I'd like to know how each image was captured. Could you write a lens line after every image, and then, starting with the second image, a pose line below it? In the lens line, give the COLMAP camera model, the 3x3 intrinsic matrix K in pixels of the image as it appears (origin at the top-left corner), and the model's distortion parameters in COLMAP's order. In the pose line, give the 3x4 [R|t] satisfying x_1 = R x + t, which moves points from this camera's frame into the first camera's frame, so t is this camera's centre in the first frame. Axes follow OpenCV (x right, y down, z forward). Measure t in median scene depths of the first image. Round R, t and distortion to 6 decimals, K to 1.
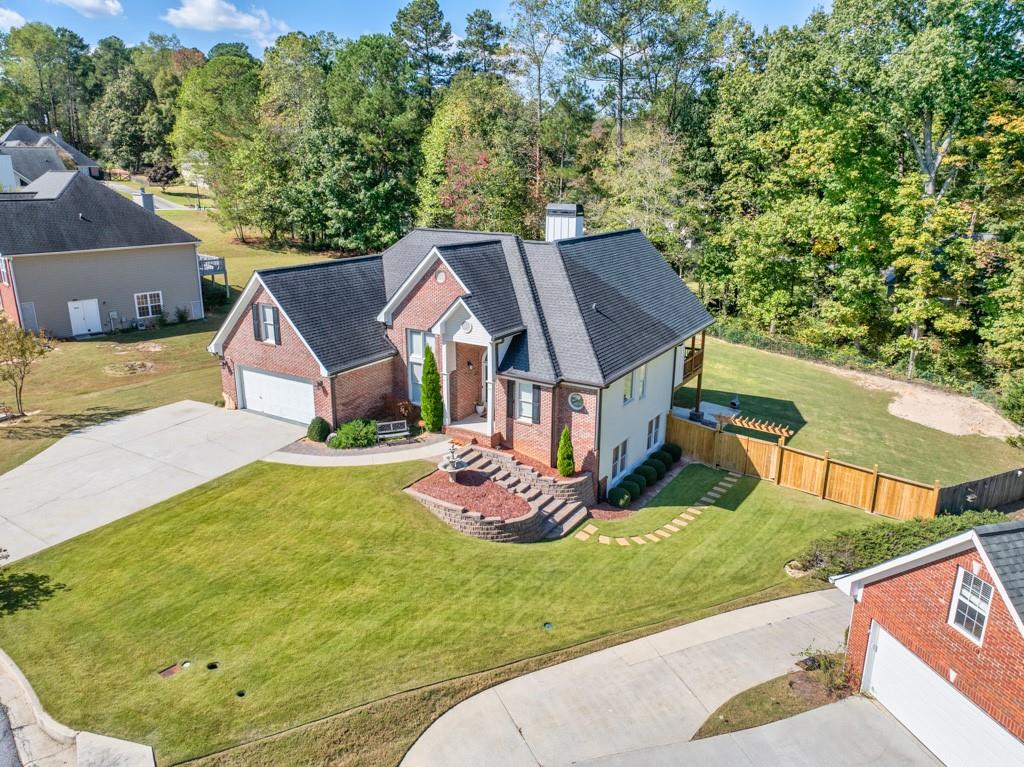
lens RADIAL K [[717.8, 0, 507.9], [0, 717.8, 381.4], [0, 0, 1]] dist [-0.035413, -0.002506]
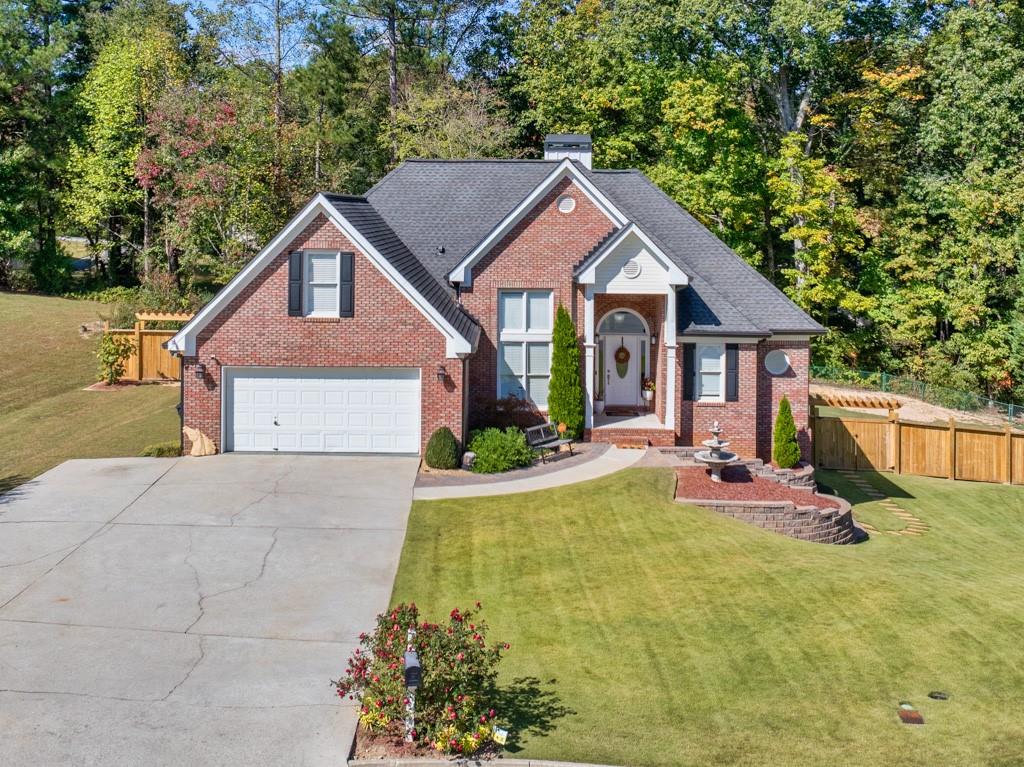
lens RADIAL K [[1084.2, 0, 490.1], [0, 1084.2, 190.4], [0, 0, 1]] dist [-0.022181, -0.044807]
pose [[0.862060, 0.006527, 0.506763, -0.668124], [0.142547, 0.956428, -0.254806, 0.093071], [-0.486346, 0.291896, 0.823568, 0.174204]]
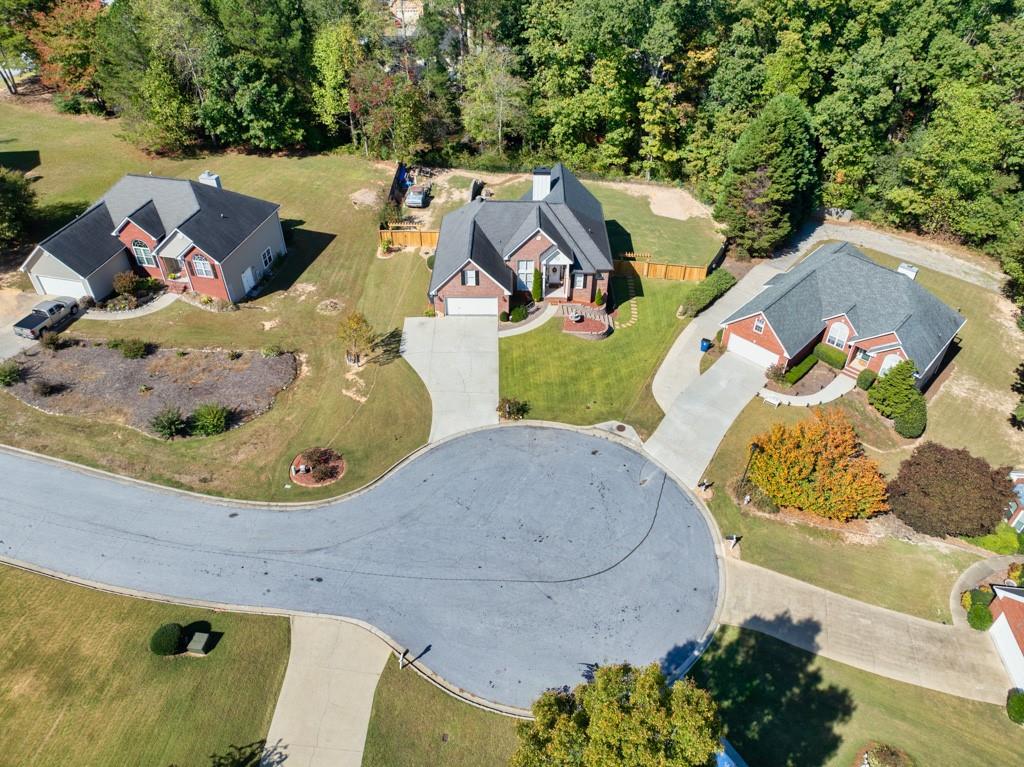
lens RADIAL K [[717.8, 0, 507.9], [0, 717.8, 381.4], [0, 0, 1]] dist [-0.035413, -0.002506]
pose [[0.856832, -0.333904, 0.392871, -1.193722], [0.152083, 0.891746, 0.426216, -0.706197], [-0.492656, -0.305447, 0.814857, -0.919380]]
